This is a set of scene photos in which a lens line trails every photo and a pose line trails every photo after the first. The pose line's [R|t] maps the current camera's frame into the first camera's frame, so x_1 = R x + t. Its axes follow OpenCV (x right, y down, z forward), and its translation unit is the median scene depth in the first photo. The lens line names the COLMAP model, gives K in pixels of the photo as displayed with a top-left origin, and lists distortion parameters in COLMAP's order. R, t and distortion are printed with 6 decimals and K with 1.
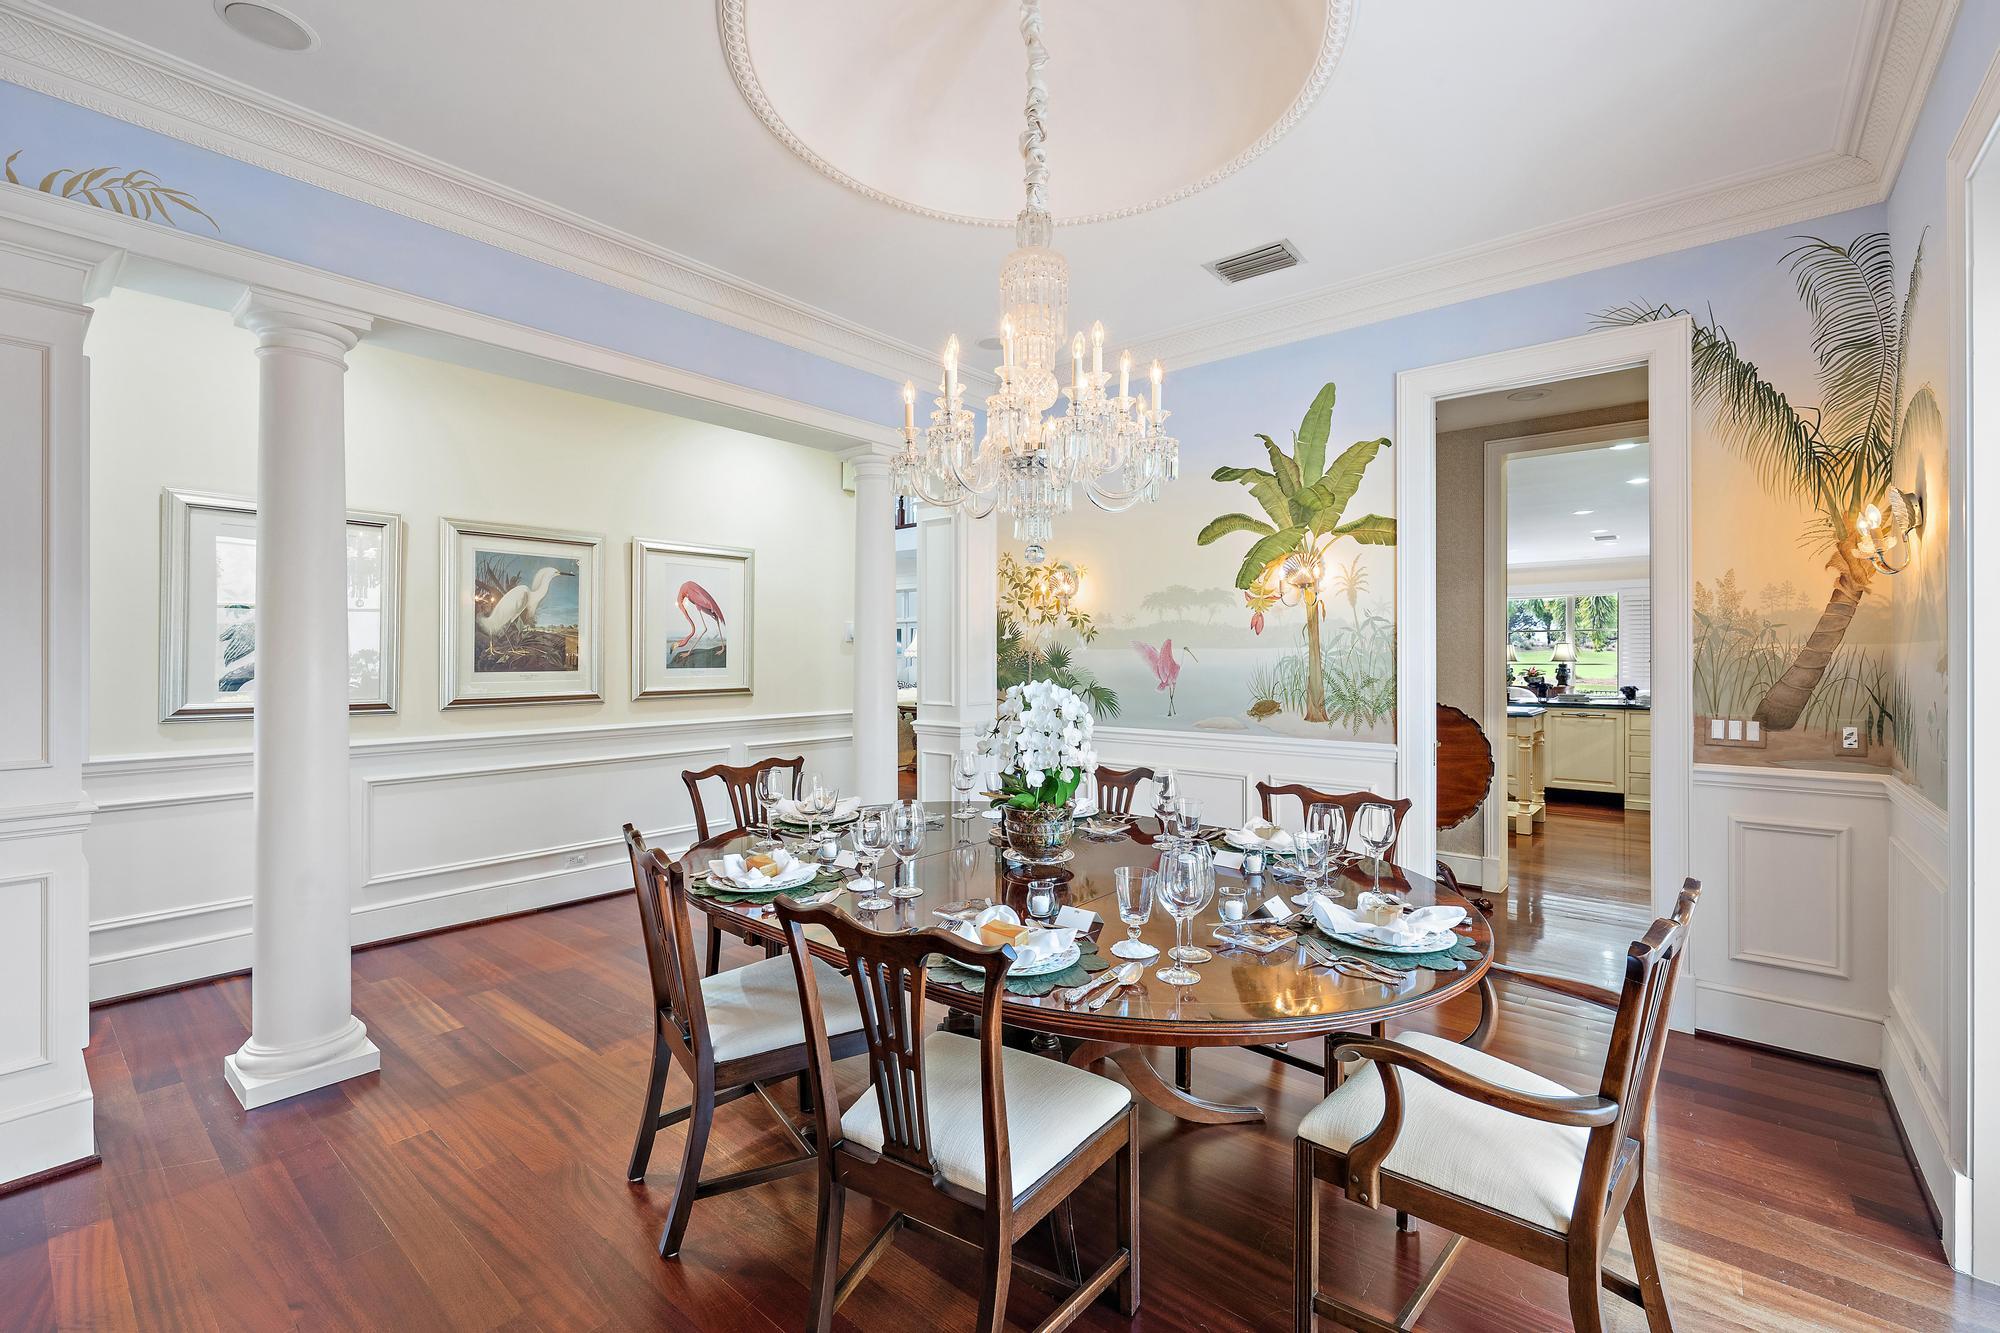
lens RADIAL K [[857.3, 0, 968.5], [0, 857.3, 651.1], [0, 0, 1]] dist [0.000043, 0.000111]
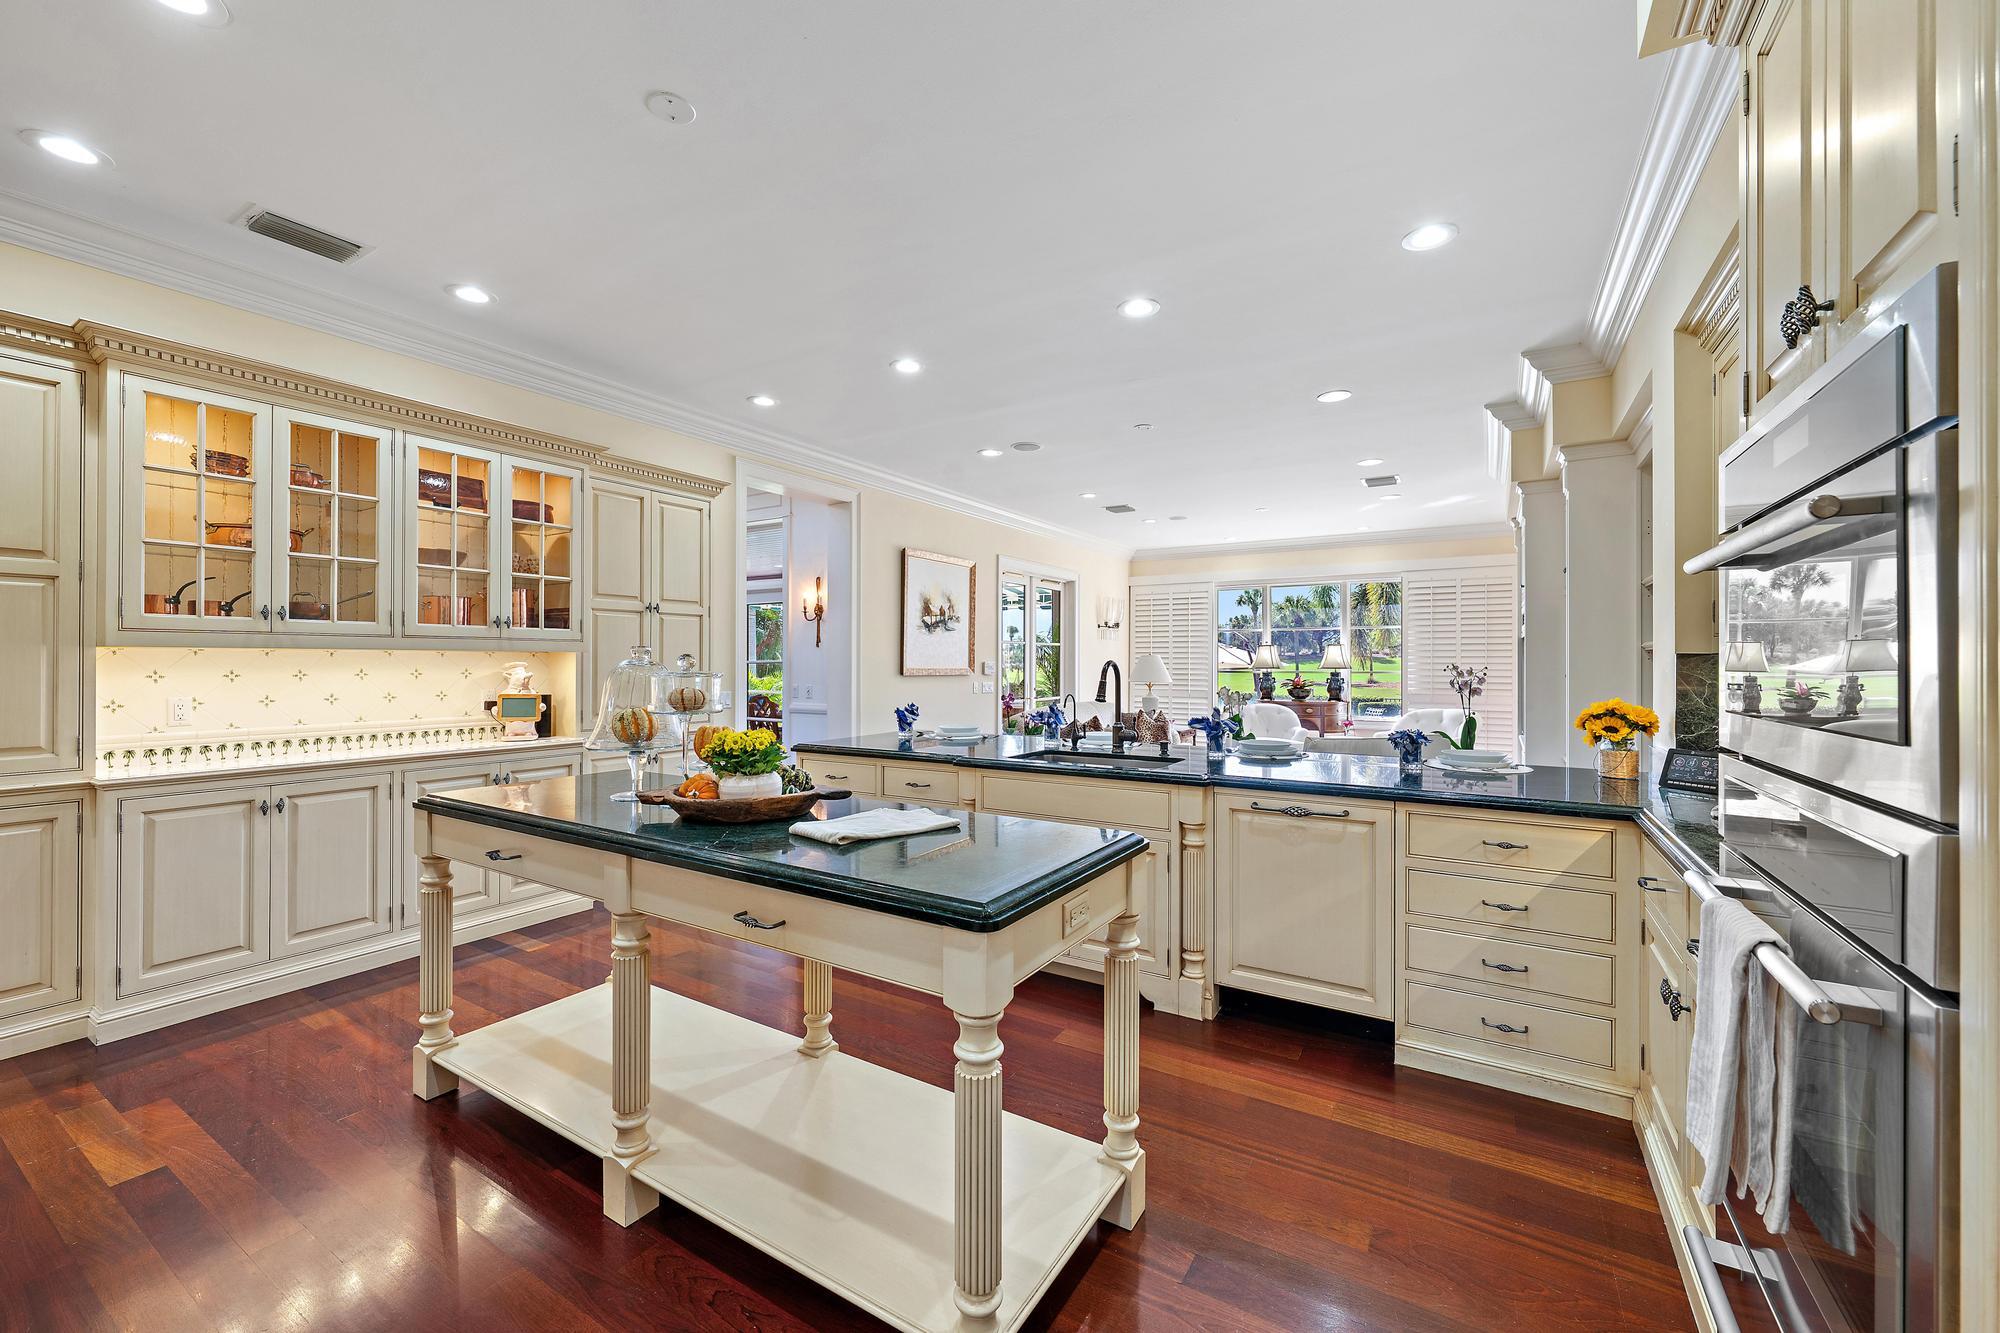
lens RADIAL K [[778.7, 0, 999.4], [0, 778.7, 661.5], [0, 0, 1]] dist [-0.000475, -0.000030]
pose [[0.986488, -0.000275, 0.163833, 0.292244], [-0.000418, 0.999991, 0.004196, 0.003133], [-0.163833, -0.004207, 0.986479, 0.375931]]
